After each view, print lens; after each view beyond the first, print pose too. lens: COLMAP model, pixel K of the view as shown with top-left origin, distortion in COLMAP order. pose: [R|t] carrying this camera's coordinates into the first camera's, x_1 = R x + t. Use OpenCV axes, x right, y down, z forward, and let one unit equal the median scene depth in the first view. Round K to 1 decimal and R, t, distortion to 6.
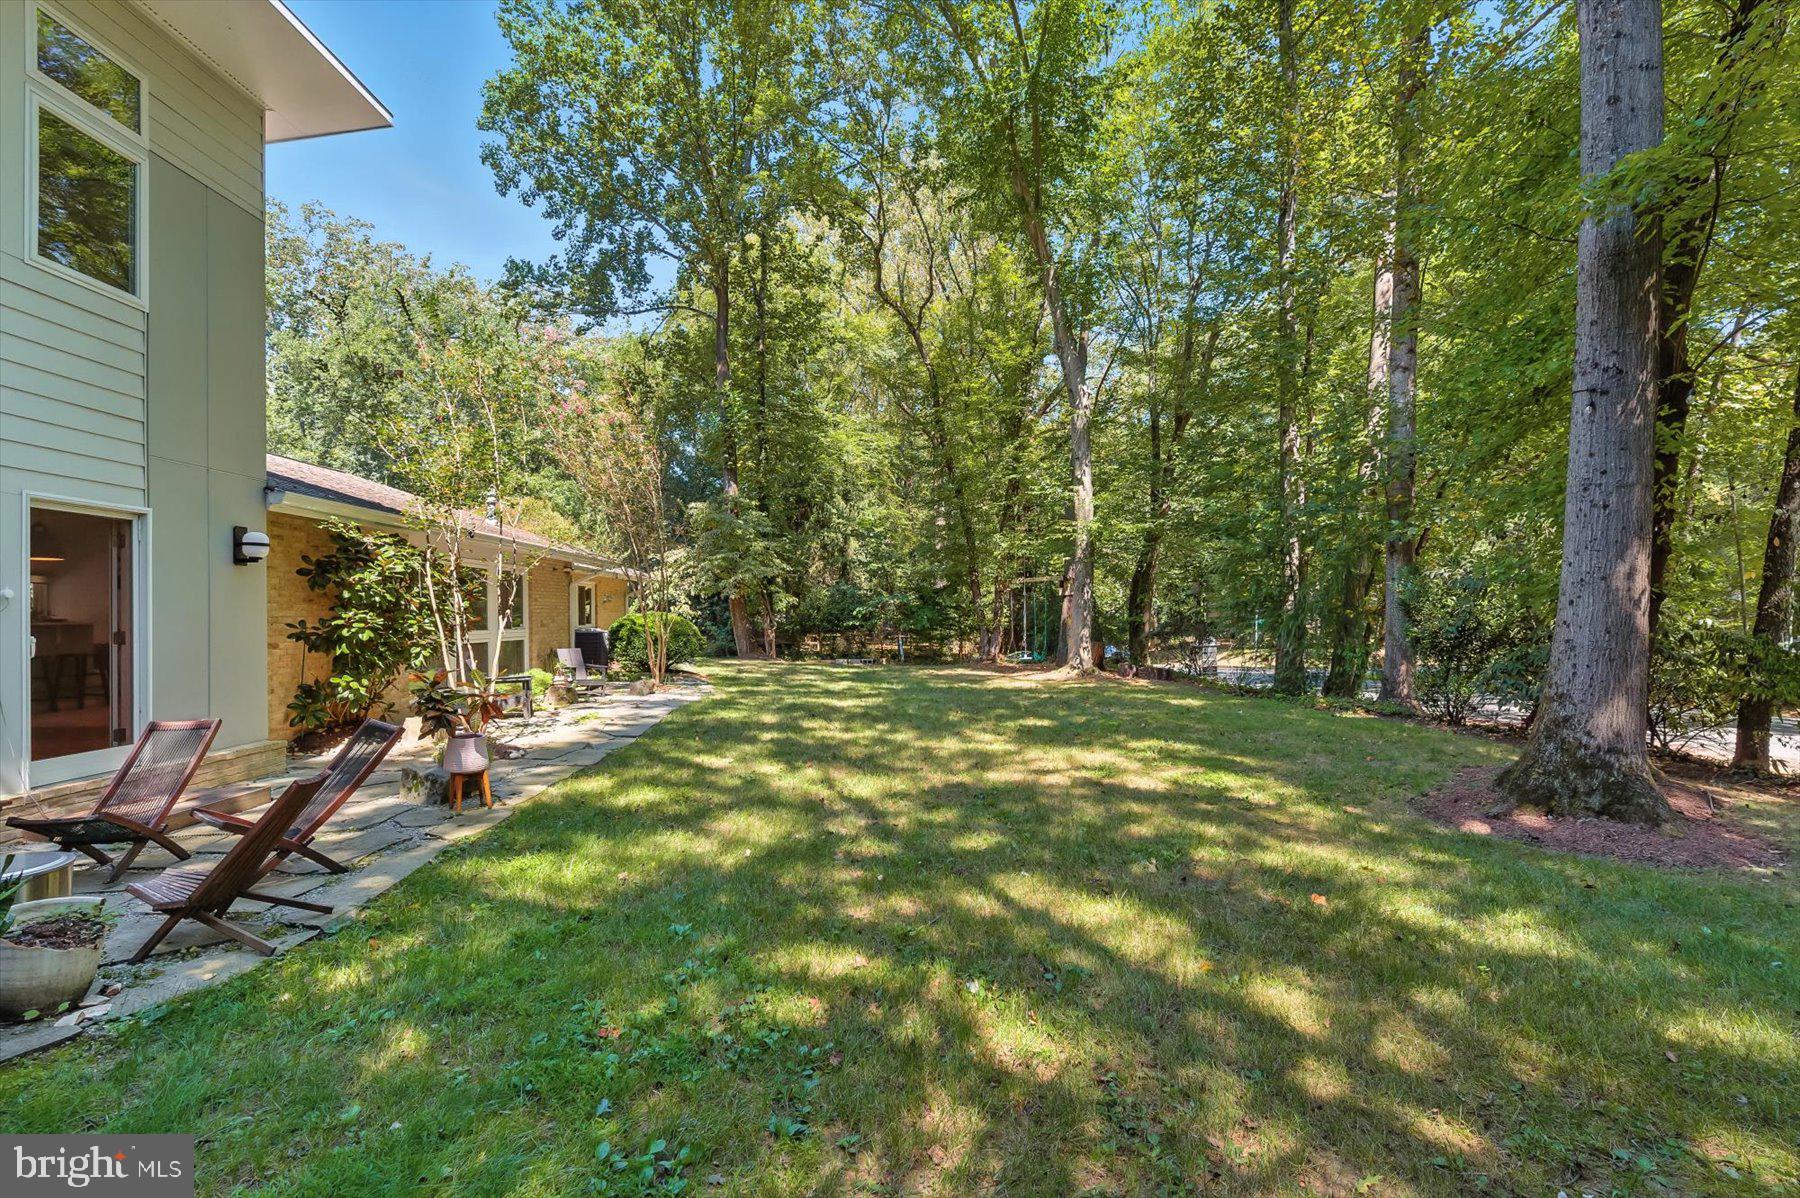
lens RADIAL K [[788.1, 0, 898.4], [0, 788.1, 616.5], [0, 0, 1]] dist [-0.001592, 0.000152]
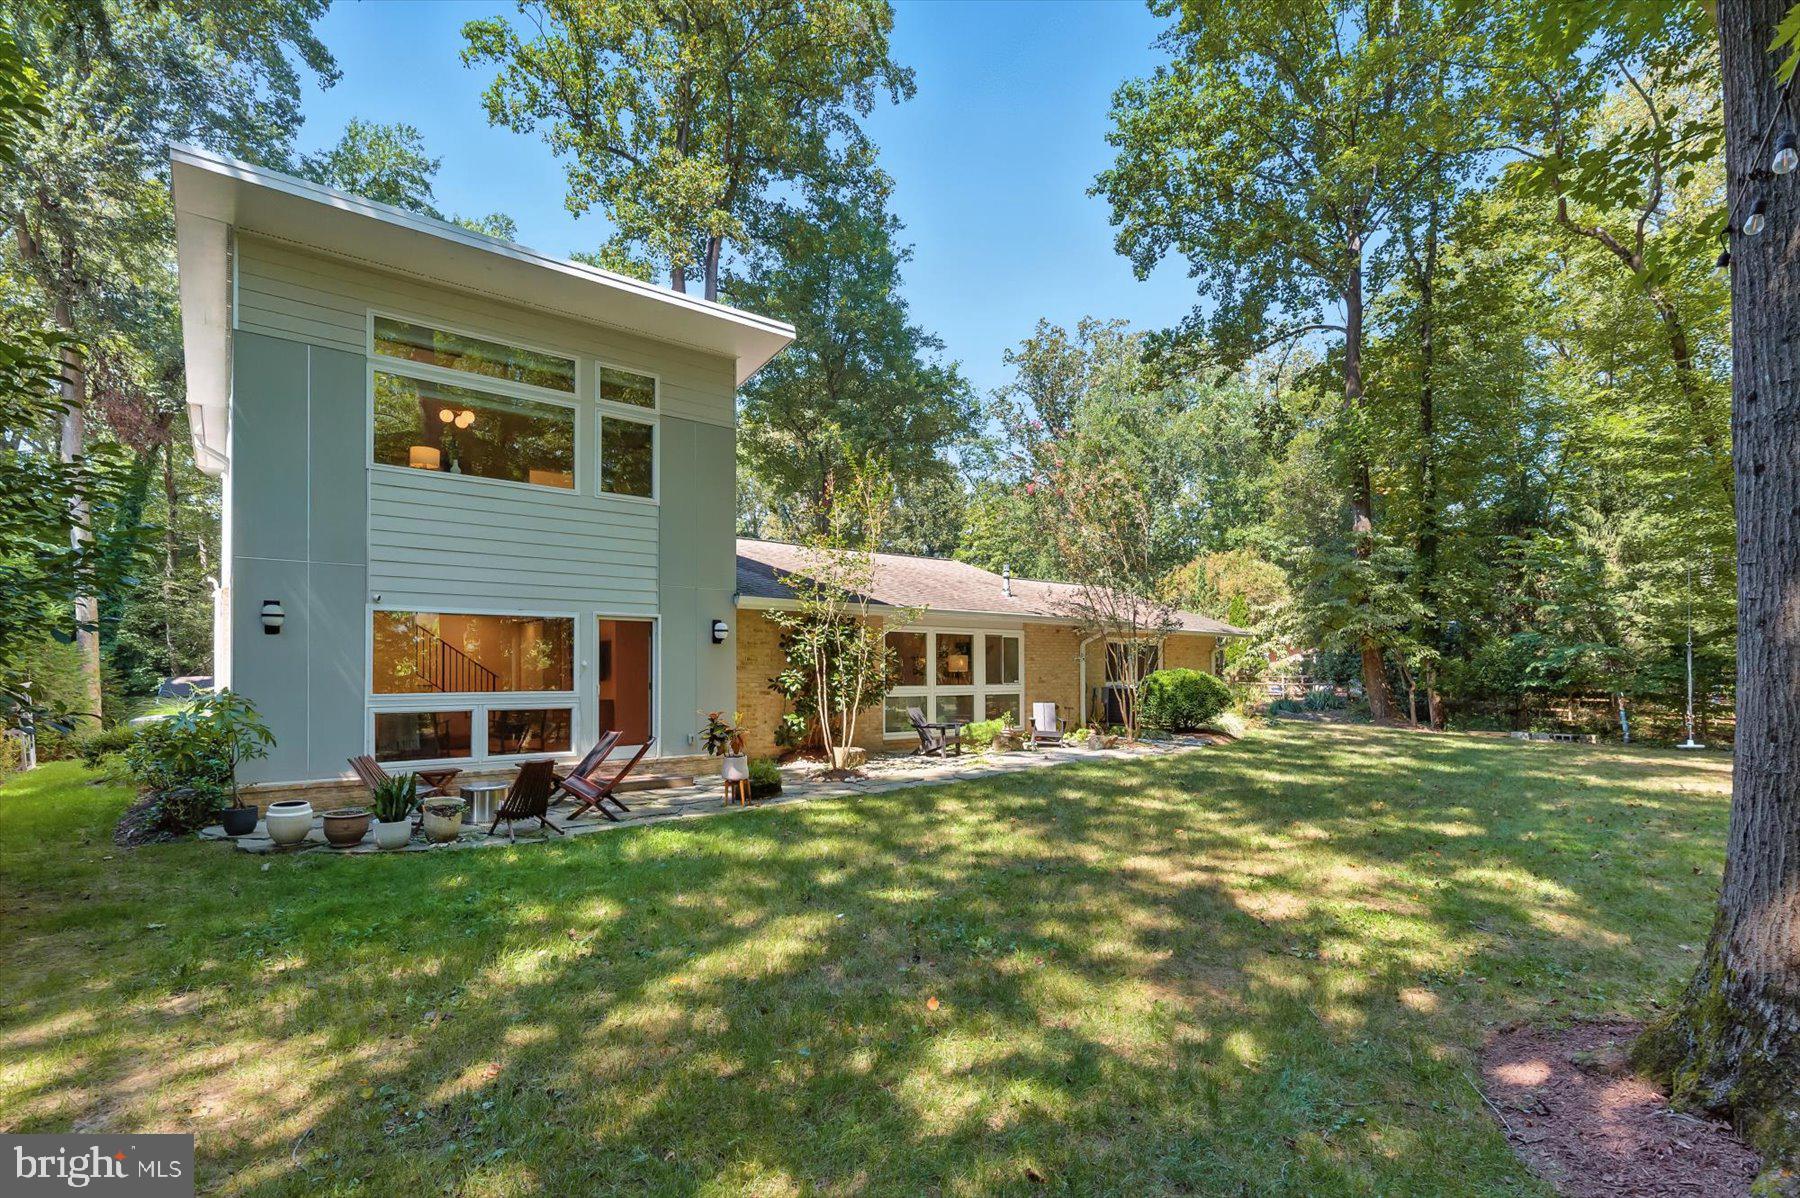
lens RADIAL K [[834.4, 0, 905.6], [0, 834.4, 663.9], [0, 0, 1]] dist [-0.002138, -0.000283]
pose [[0.619343, -0.002087, -0.785117, 0.890314], [-0.004039, 0.999975, -0.005845, -0.017298], [0.785110, 0.006791, 0.619319, 0.269615]]
